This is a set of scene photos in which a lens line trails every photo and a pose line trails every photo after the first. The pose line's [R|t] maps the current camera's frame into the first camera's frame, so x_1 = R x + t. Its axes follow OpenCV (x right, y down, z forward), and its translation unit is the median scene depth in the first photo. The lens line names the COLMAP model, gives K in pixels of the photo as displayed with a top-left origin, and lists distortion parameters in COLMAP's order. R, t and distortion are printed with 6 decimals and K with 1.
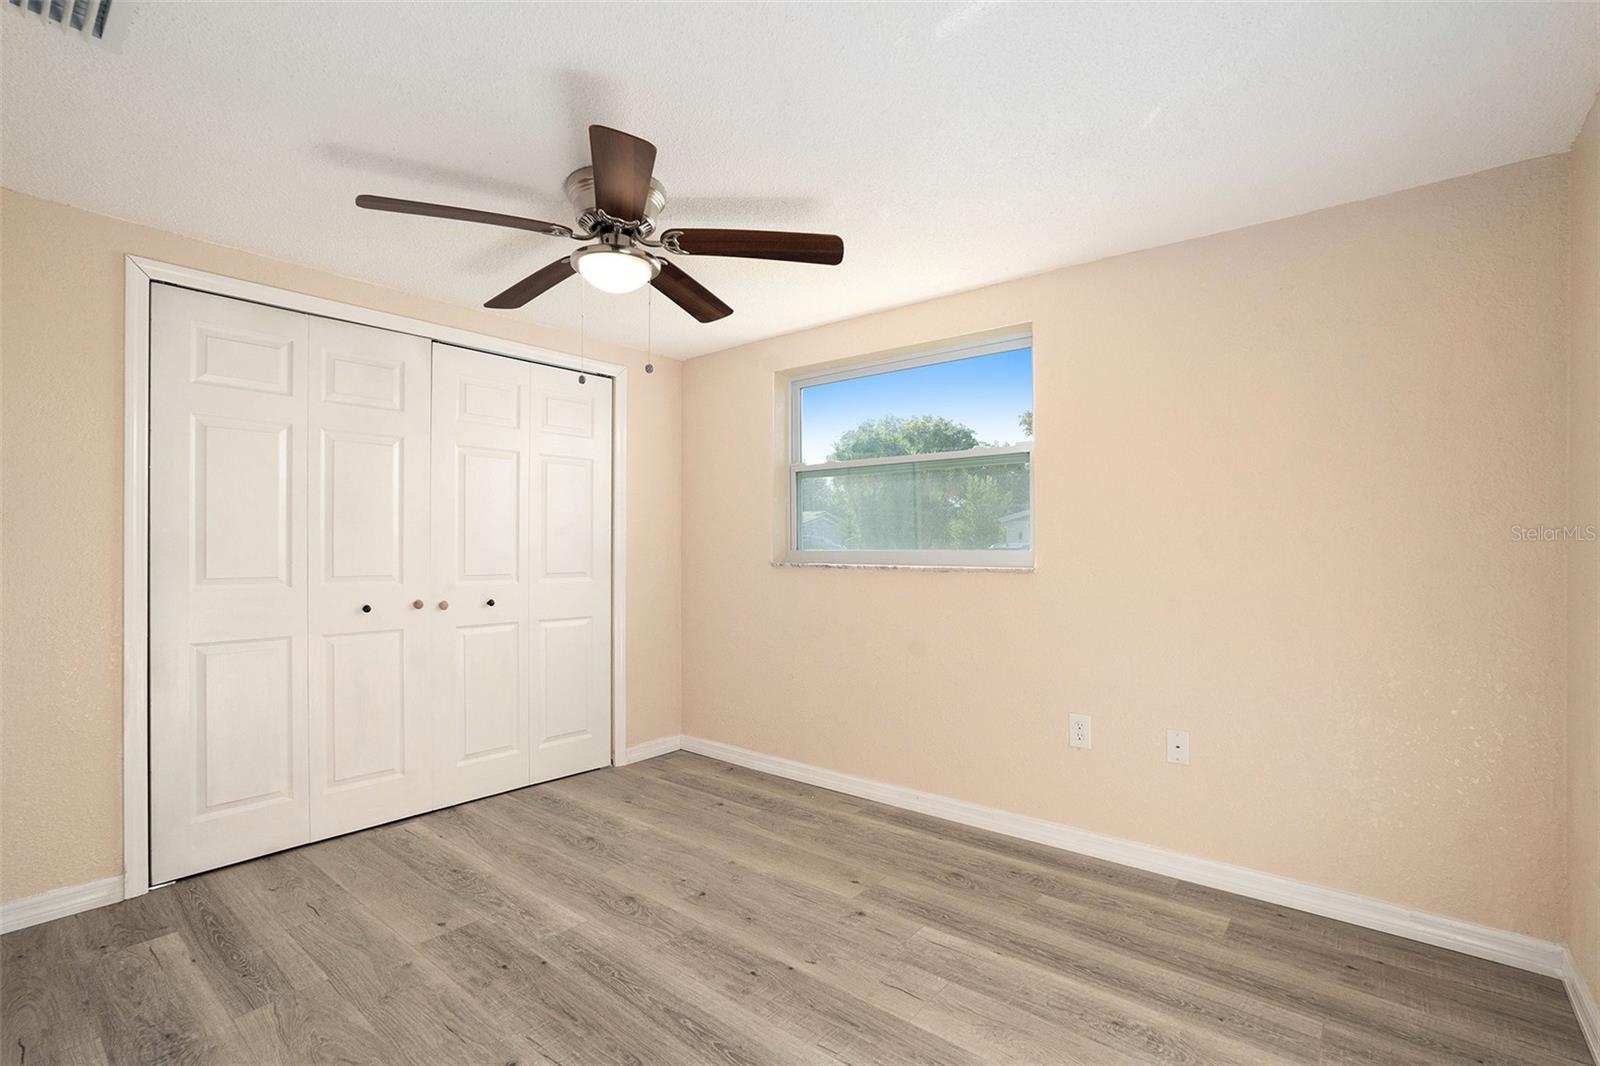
lens RADIAL K [[727.5, 0, 795.0], [0, 727.5, 535.7], [0, 0, 1]] dist [-0.056257, 0.027897]
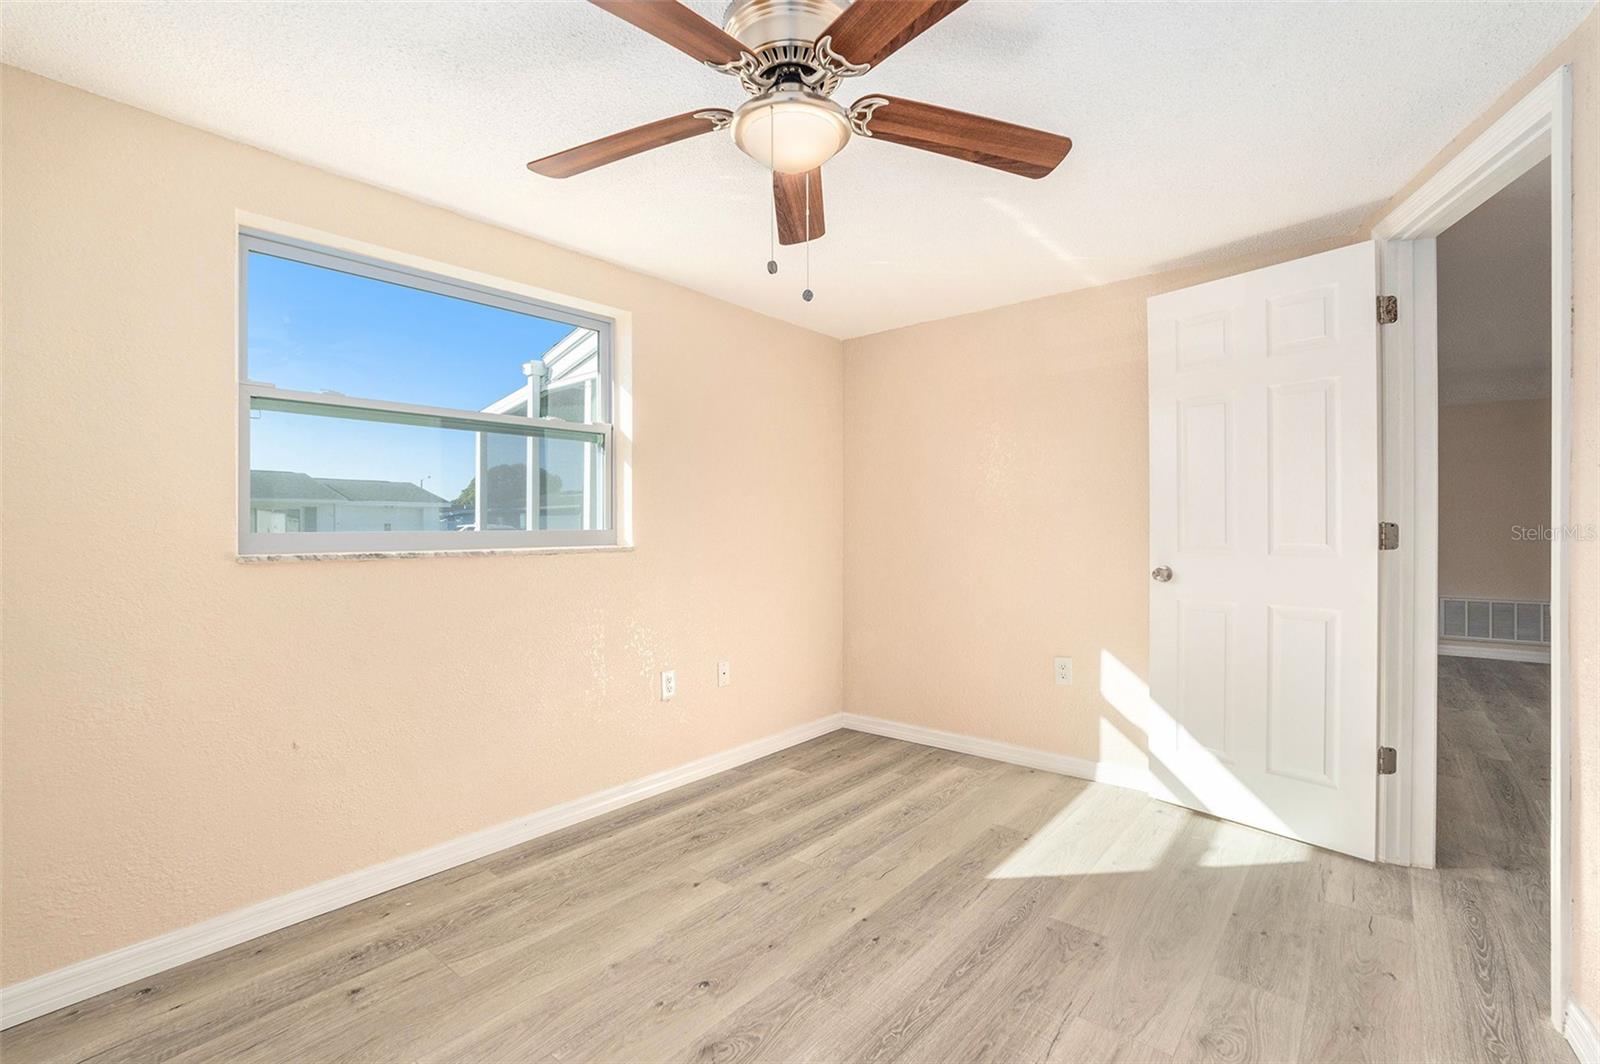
lens RADIAL K [[729.3, 0, 800.0], [0, 729.3, 522.3], [0, 0, 1]] dist [-0.049767, 0.020778]
pose [[-0.005040, 0.005264, 0.999973, -0.854546], [-0.013254, 0.999898, -0.005330, 0.014206], [-0.999899, -0.013280, -0.004970, 0.875391]]
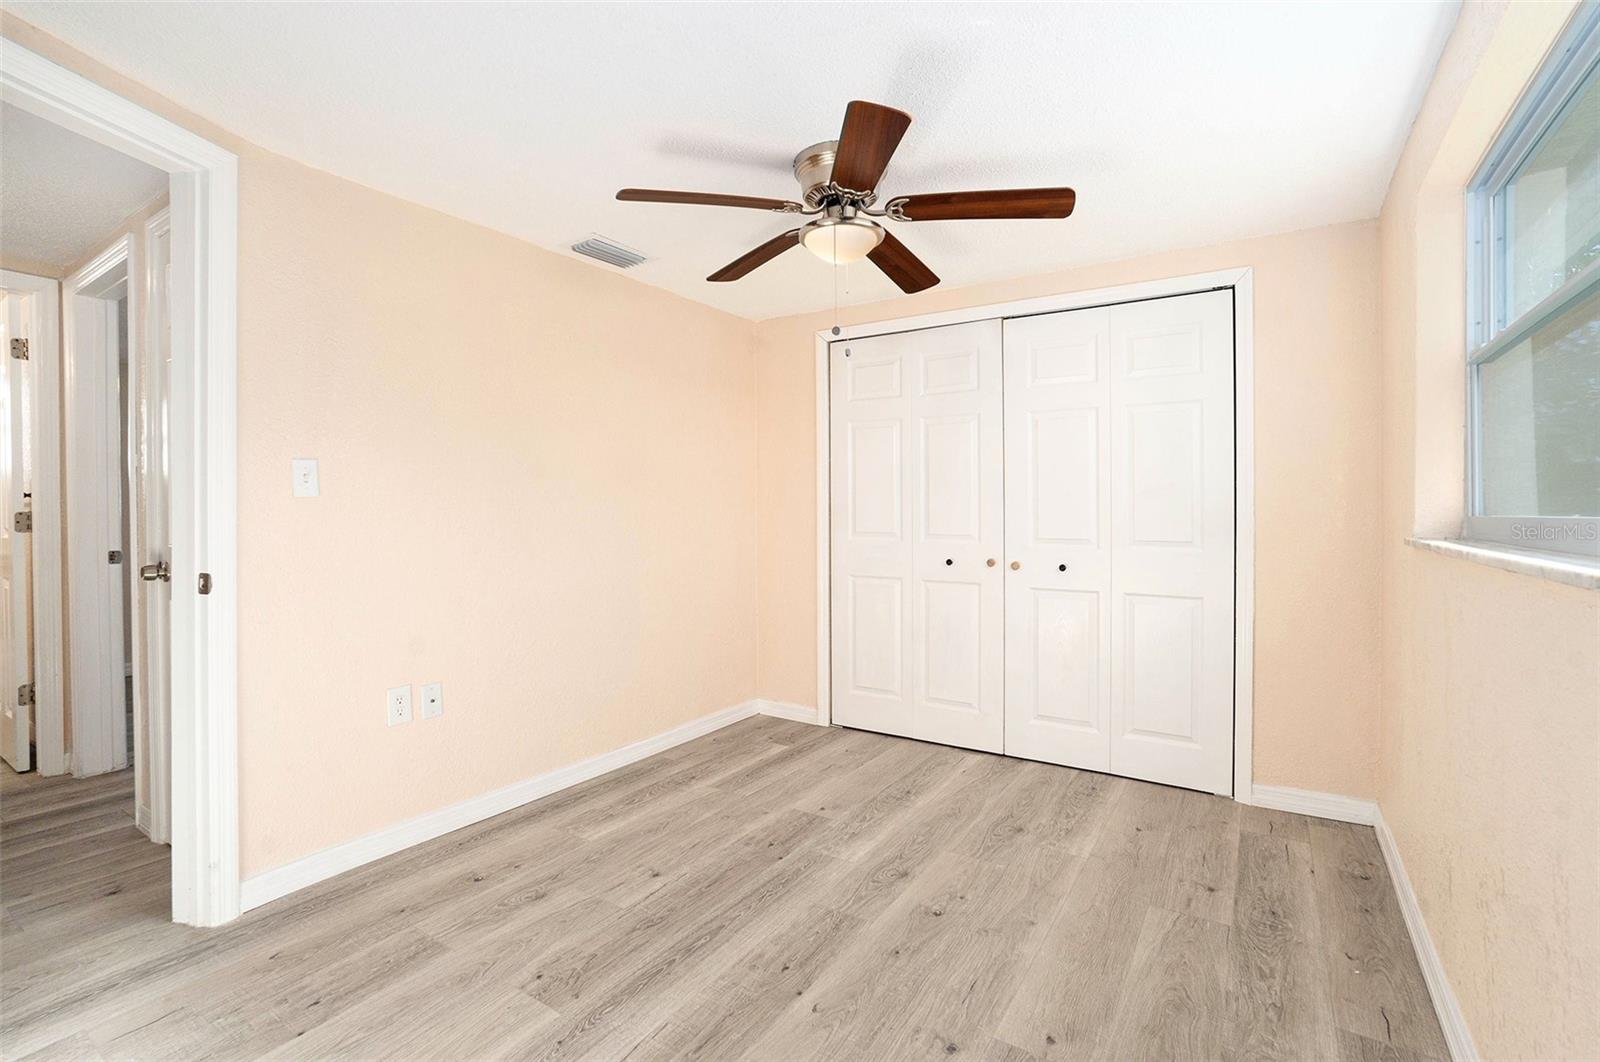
lens RADIAL K [[729.3, 0, 800.0], [0, 729.3, 521.3], [0, 0, 1]] dist [-0.049767, 0.020778]
pose [[0.118555, 0.011370, -0.992882, 0.670053], [0.015074, 0.999799, 0.013249, 0.017108], [0.992833, -0.016537, 0.118360, 0.715801]]
